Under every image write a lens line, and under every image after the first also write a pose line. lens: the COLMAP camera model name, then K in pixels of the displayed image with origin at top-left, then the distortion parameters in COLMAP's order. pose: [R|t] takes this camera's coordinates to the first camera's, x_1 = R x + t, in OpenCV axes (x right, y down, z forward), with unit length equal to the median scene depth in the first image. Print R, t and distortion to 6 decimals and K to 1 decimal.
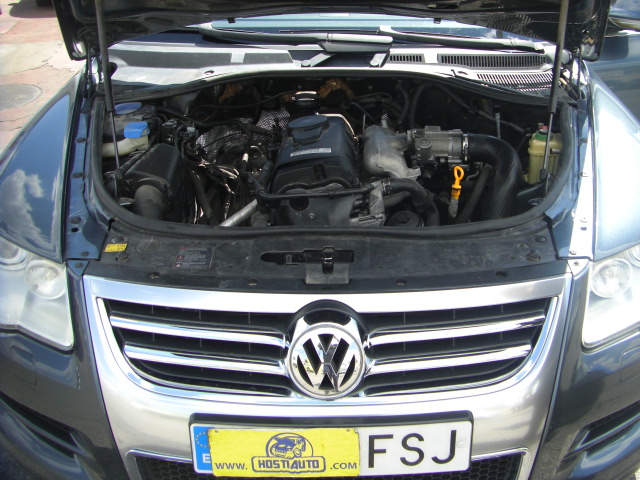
lens RADIAL K [[731.4, 0, 373.4], [0, 731.4, 188.3], [0, 0, 1]] dist [-0.164672, 0.070164]
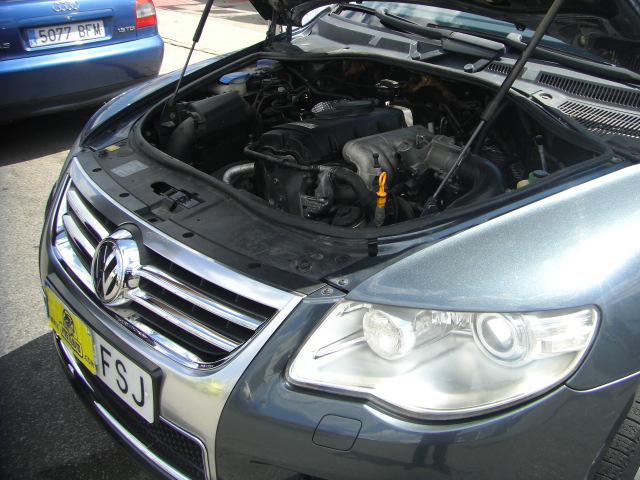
lens RADIAL K [[731.4, 0, 373.4], [0, 731.4, 188.3], [0, 0, 1]] dist [-0.164672, 0.070164]
pose [[0.686861, 0.277872, -0.671573, 0.608635], [-0.297537, 0.950553, 0.088993, -0.073781], [0.663094, 0.138692, 0.735575, 0.266486]]
